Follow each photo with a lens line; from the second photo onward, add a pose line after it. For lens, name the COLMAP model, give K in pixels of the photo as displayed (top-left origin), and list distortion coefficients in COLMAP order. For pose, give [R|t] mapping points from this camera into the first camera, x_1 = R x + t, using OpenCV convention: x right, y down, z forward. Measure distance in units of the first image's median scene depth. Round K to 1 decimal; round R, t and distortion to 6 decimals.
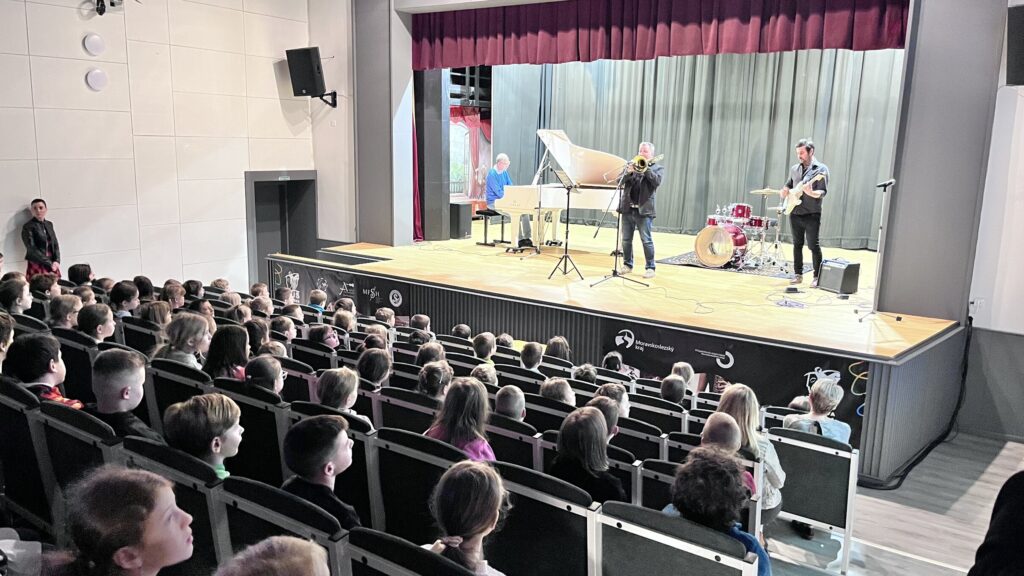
lens RADIAL K [[773.9, 0, 512.7], [0, 773.9, 290.9], [0, 0, 1]] dist [0.004039, -0.007644]
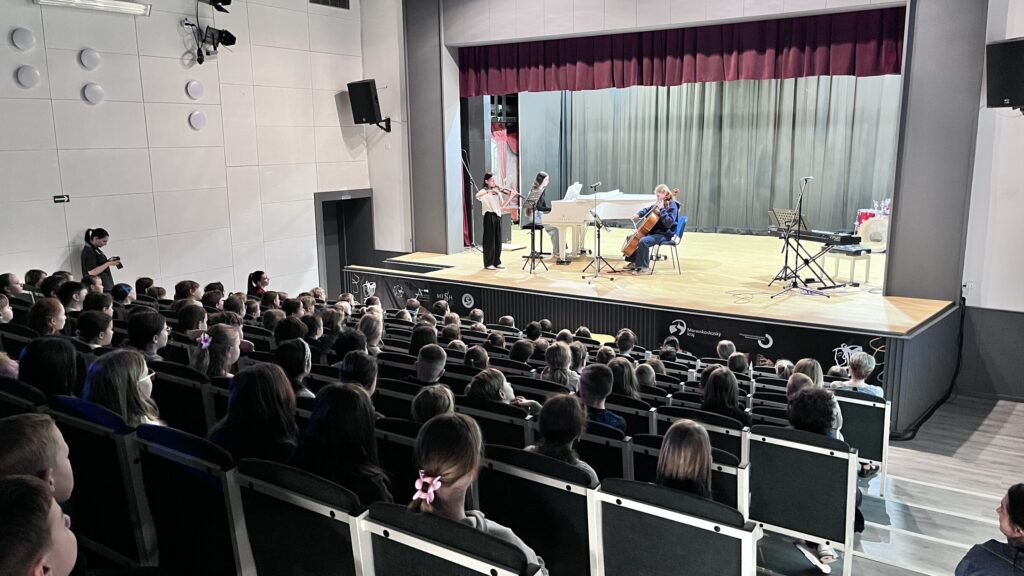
lens RADIAL K [[773.9, 0, 511.0], [0, 773.9, 286.0], [0, 0, 1]] dist [0.004039, -0.007644]
pose [[0.999102, -0.039265, 0.015931, -0.098015], [0.039304, 0.999225, -0.002152, -0.007063], [-0.015834, 0.002776, 0.999871, -0.144200]]
